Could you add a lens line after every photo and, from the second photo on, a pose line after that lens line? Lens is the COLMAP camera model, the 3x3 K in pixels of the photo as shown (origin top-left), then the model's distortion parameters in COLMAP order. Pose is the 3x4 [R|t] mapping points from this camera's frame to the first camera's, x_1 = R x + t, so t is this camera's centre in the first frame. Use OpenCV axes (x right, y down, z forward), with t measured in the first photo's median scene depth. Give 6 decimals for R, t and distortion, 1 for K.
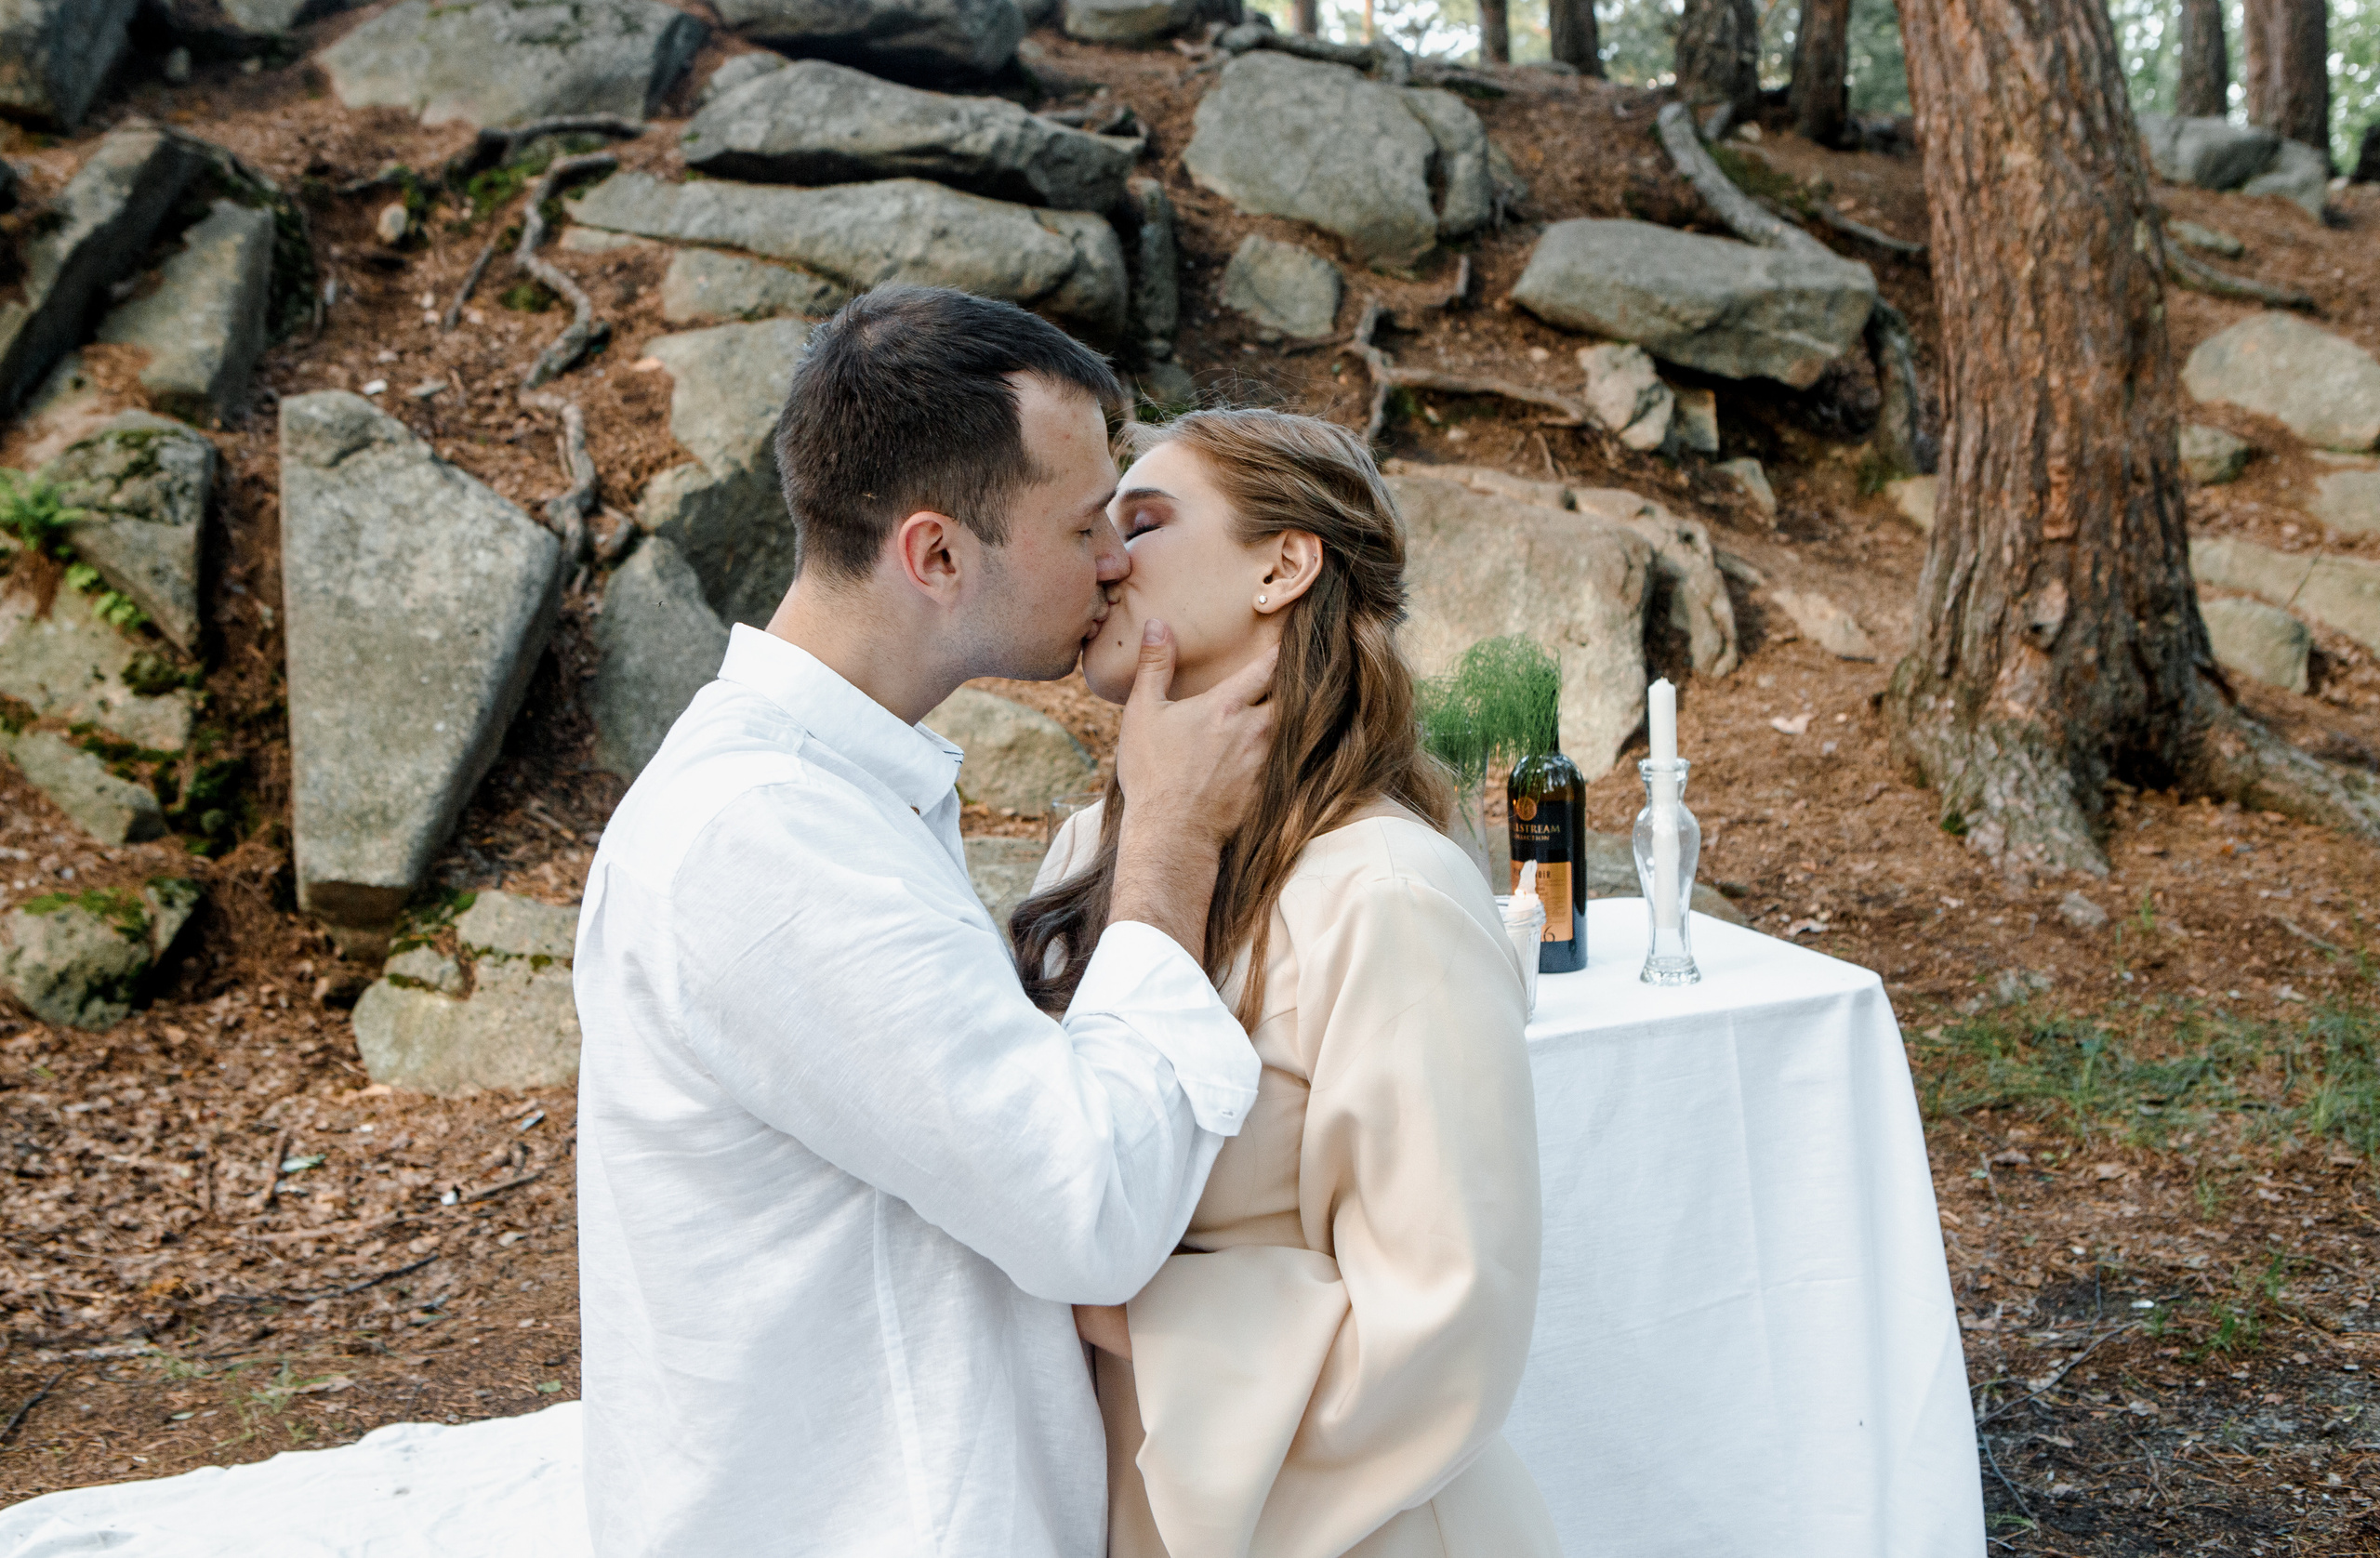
lens RADIAL K [[2641.4, 0, 1076.2], [0, 2641.4, 633.9], [0, 0, 1]] dist [-0.032220, 0.000000]
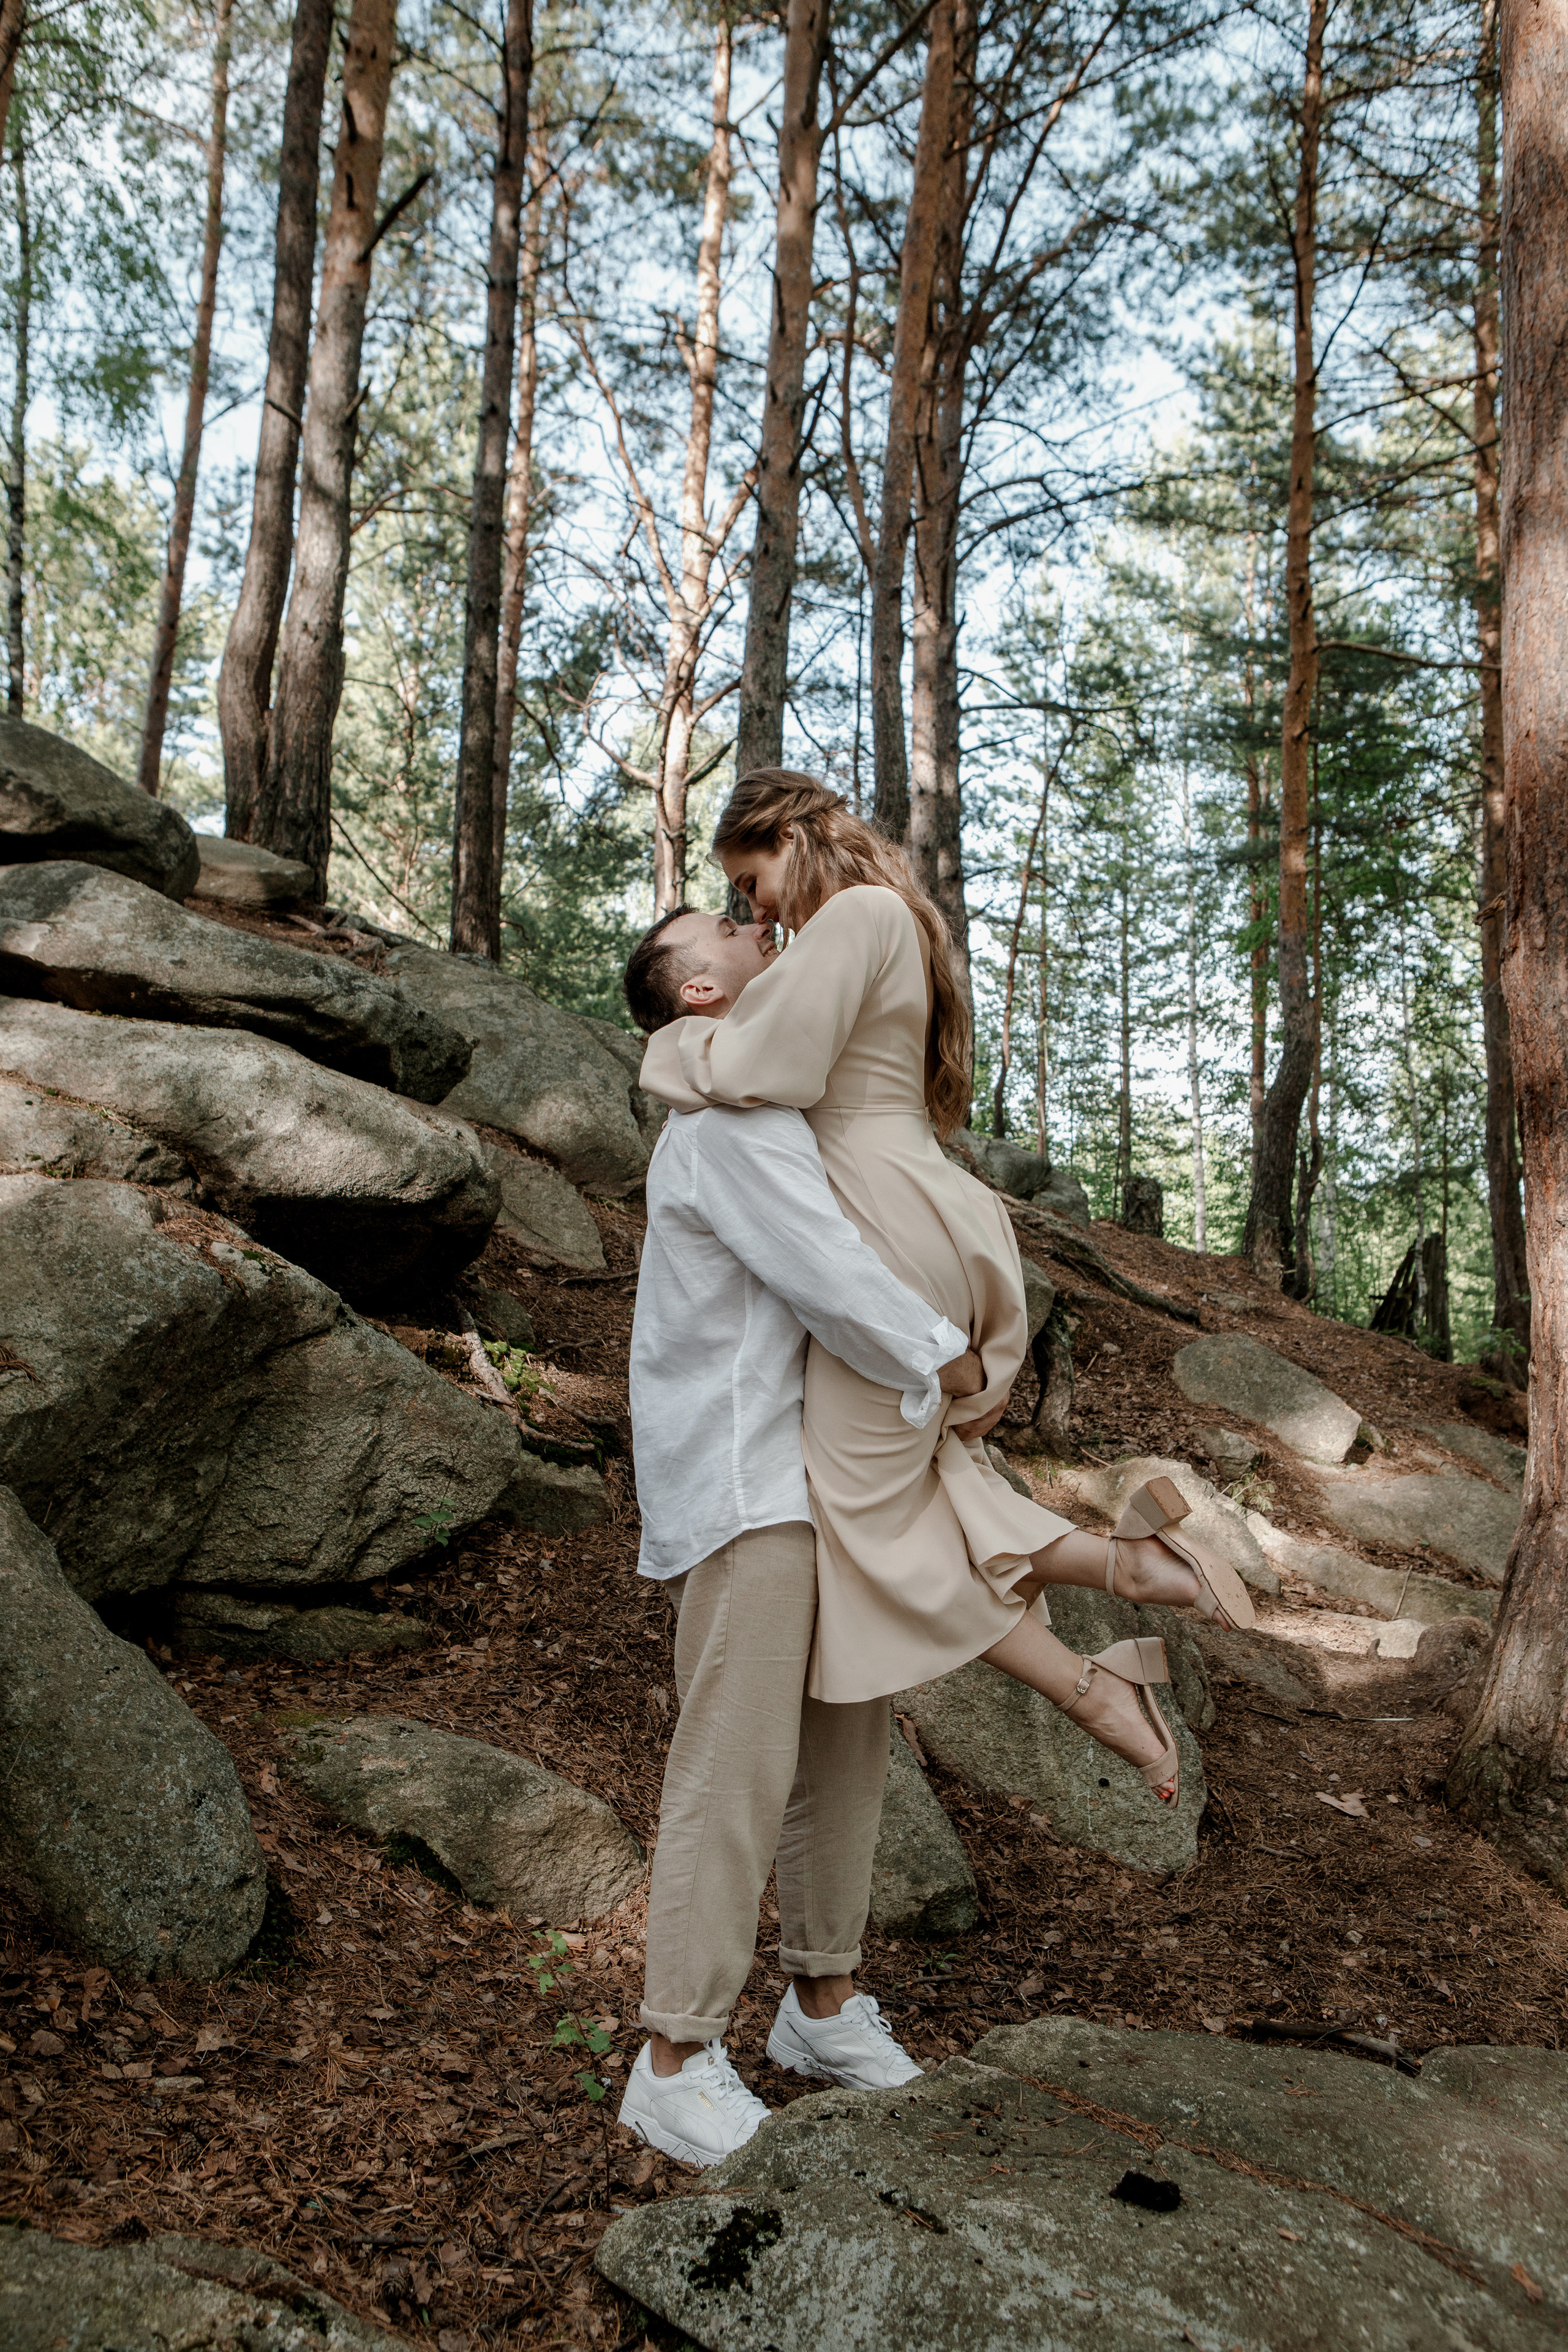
lens RADIAL K [[1967.7, 0, 786.2], [0, 1967.7, 1166.2], [0, 0, 1]] dist [-0.040377, 0.033212]
pose [[0.848062, 0.158709, 0.505571, -0.252312], [-0.096973, 0.984464, -0.146378, -0.062695], [-0.520948, 0.075110, 0.850277, 0.433208]]
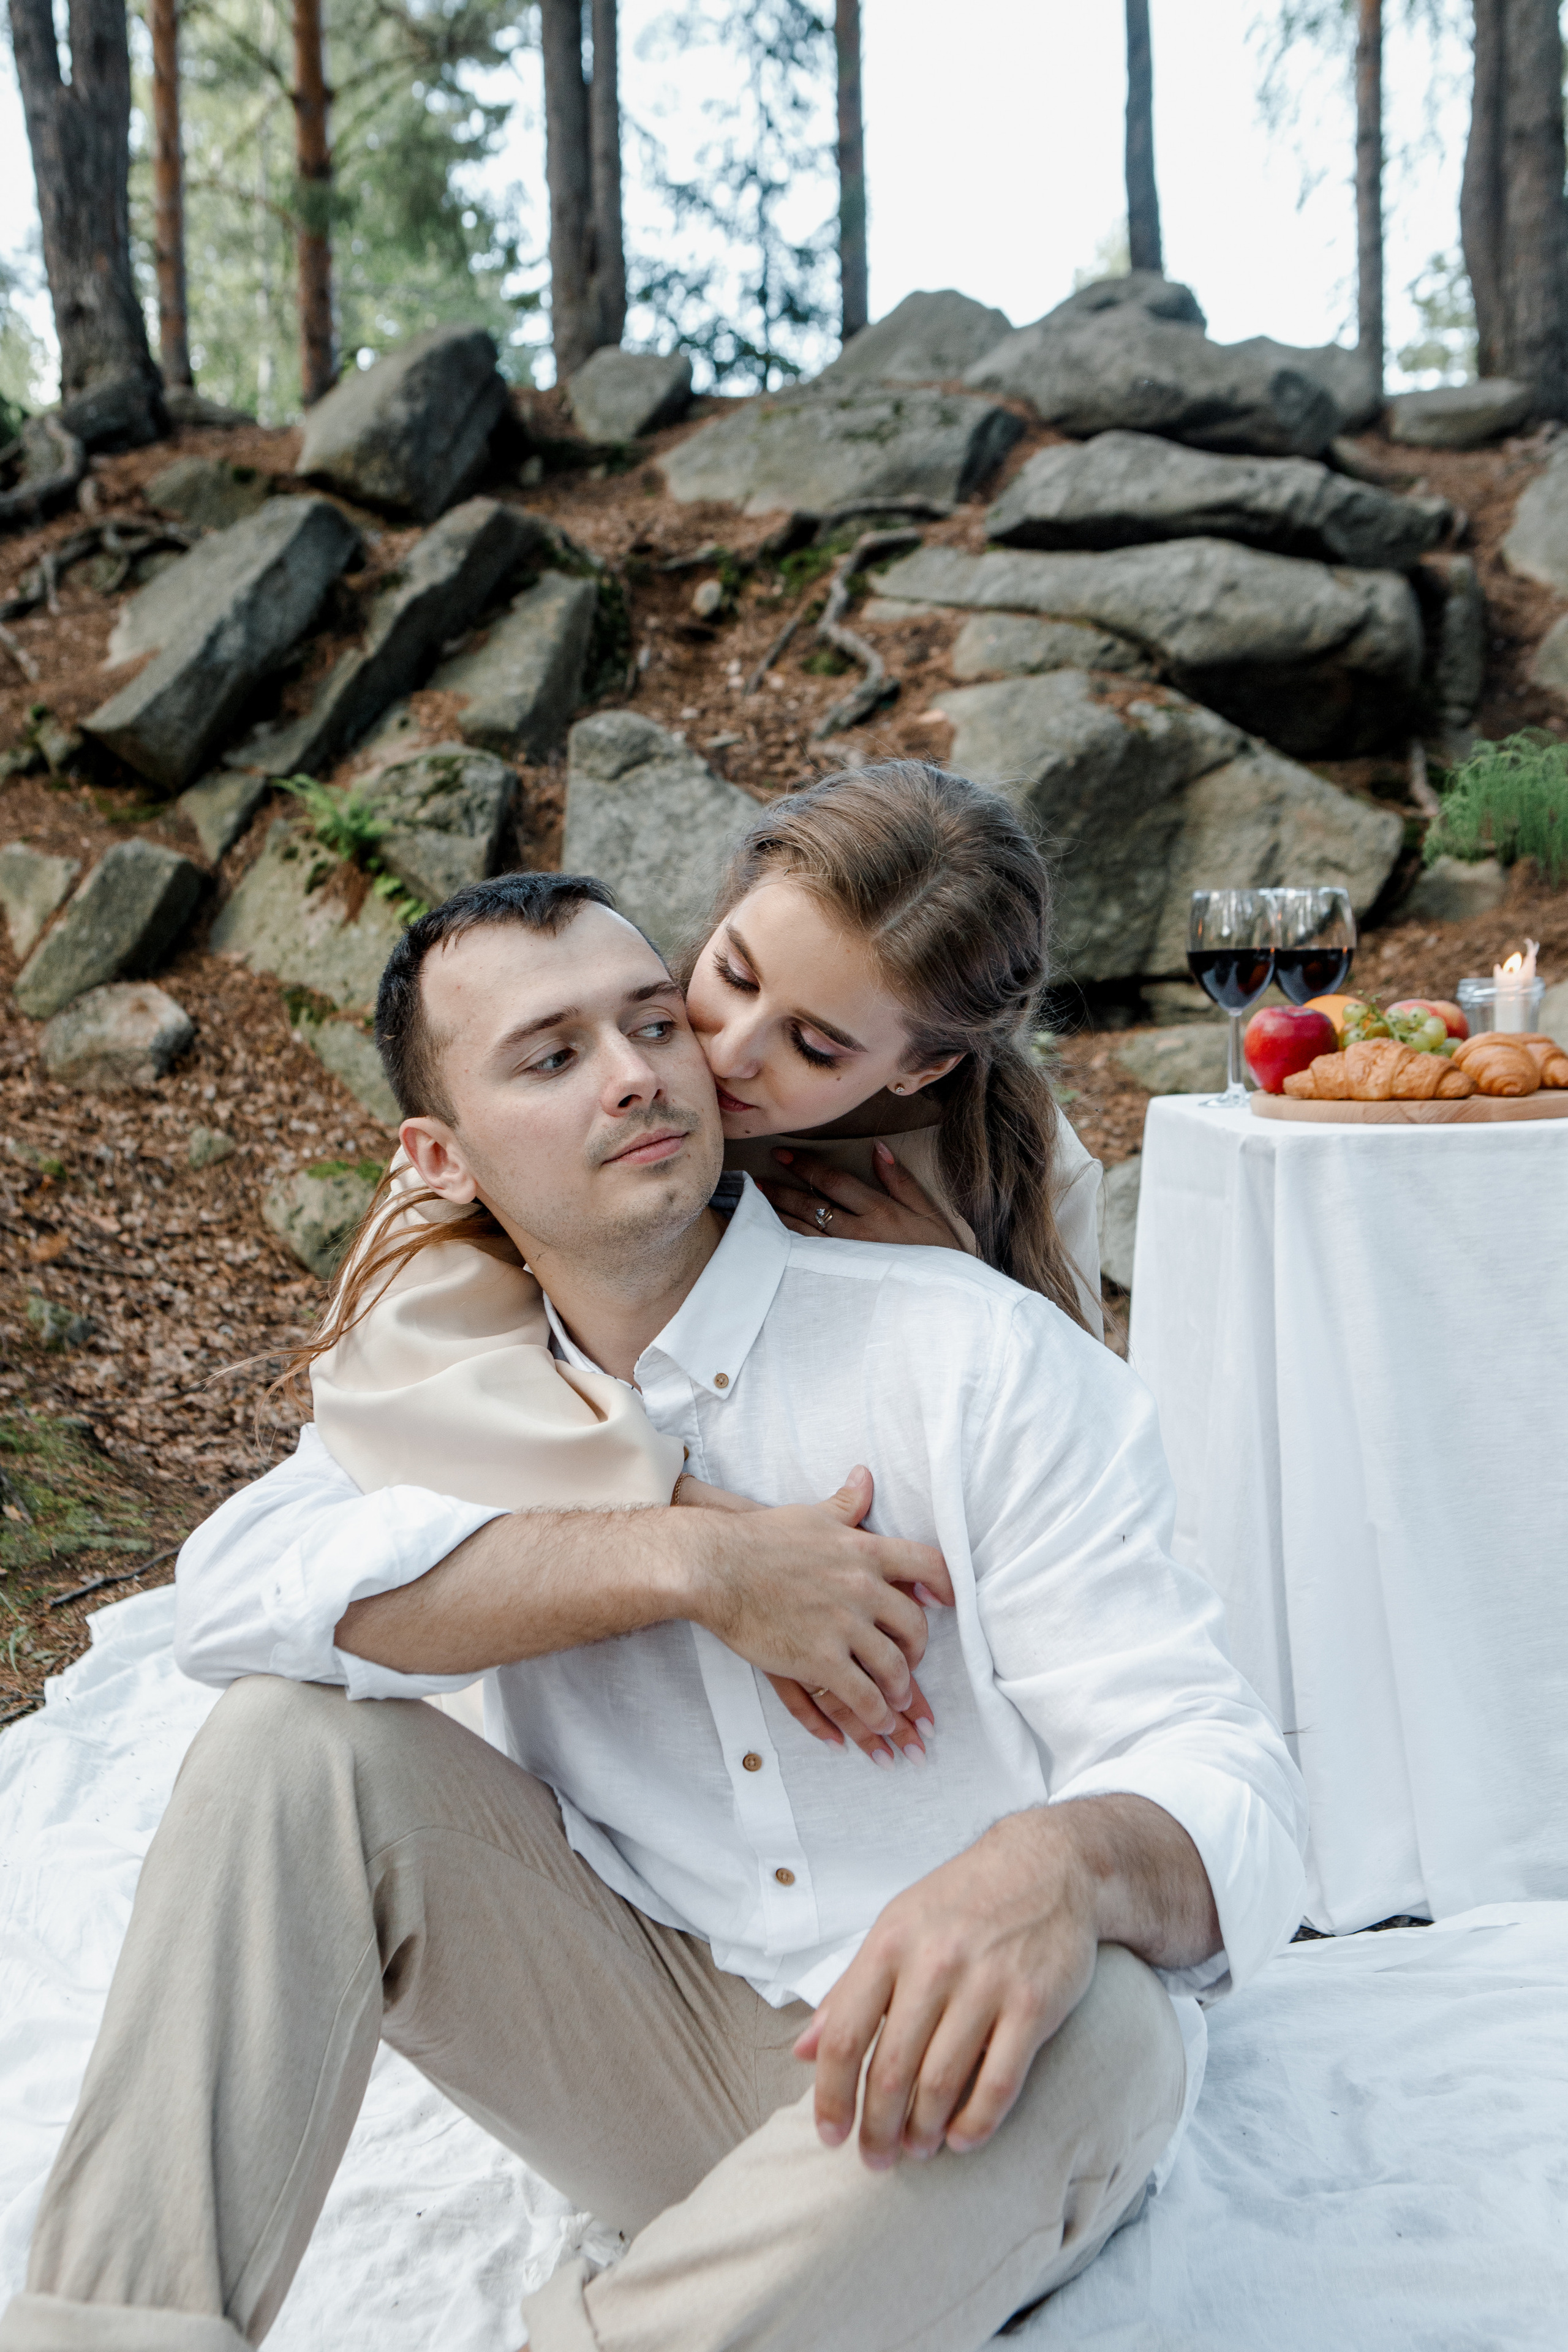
lens RADIAL K [[2567.1, 0, 749.5], [0, 2567.1, 1133.9], [0, 0, 1]] dist [-0.038768, 0.000000]
pose [[0.965798, 0.050224, -0.254386, 0.031318], [-0.051022, 0.998692, 0.003465, 0.063363], [0.254227, 0.009633, 0.967096, 0.030256]]
